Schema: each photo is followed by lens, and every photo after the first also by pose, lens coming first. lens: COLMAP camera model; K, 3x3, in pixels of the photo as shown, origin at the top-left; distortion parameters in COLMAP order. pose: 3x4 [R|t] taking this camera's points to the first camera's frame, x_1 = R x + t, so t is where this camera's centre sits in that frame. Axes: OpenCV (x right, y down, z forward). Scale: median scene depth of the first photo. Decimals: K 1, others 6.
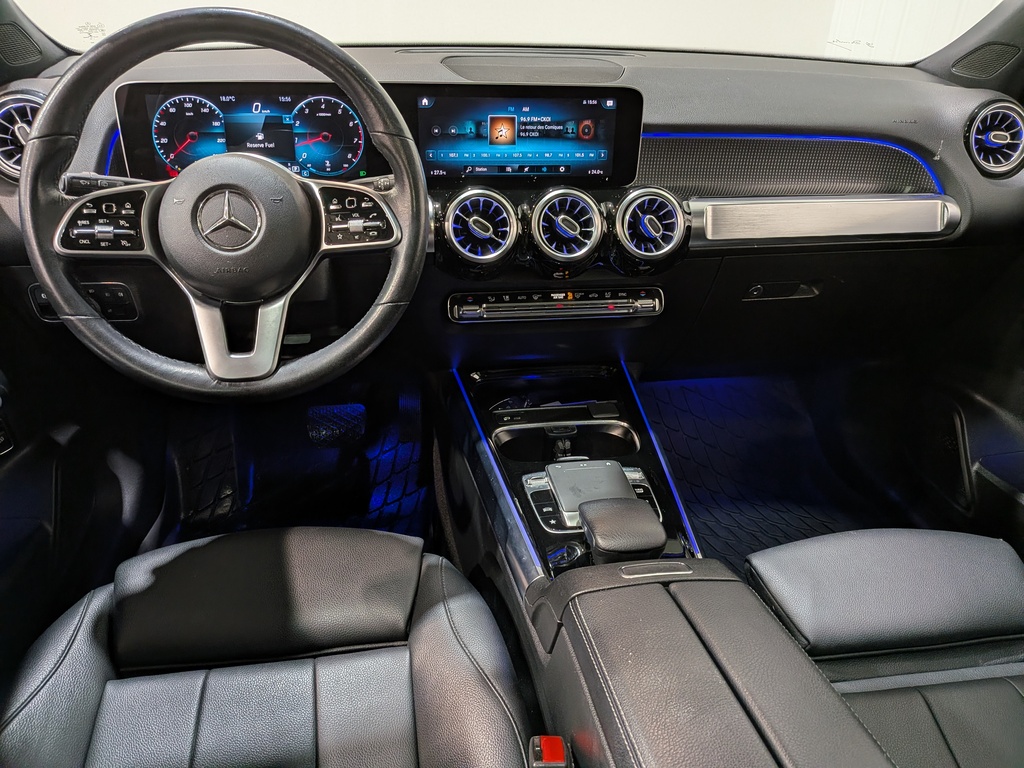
lens RADIAL K [[729.8, 0, 501.2], [0, 729.8, 388.6], [0, 0, 1]] dist [0.087141, -0.161697]
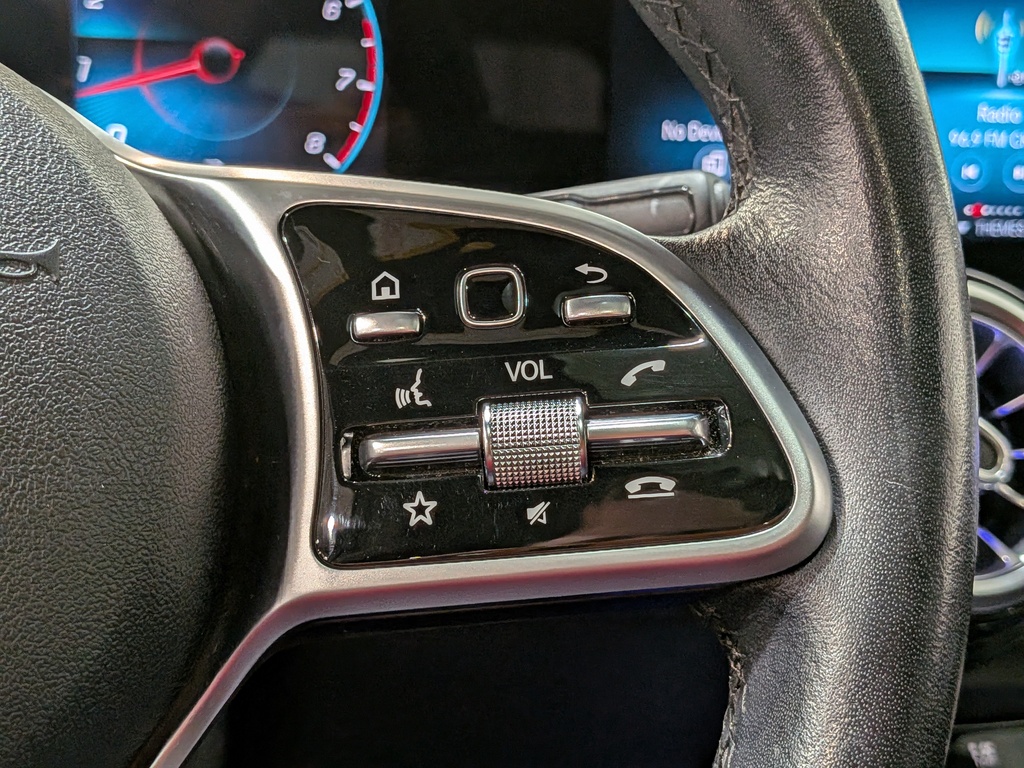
lens RADIAL K [[1495.2, 0, 512.0], [0, 1495.2, 384.0], [0, 0, 1]] dist [0.056640, 0.015737]
pose [[0.996739, 0.002014, 0.080670, -0.188428], [0.018340, 0.967873, -0.250772, -0.129550], [-0.078584, 0.251433, 0.964679, 0.583076]]
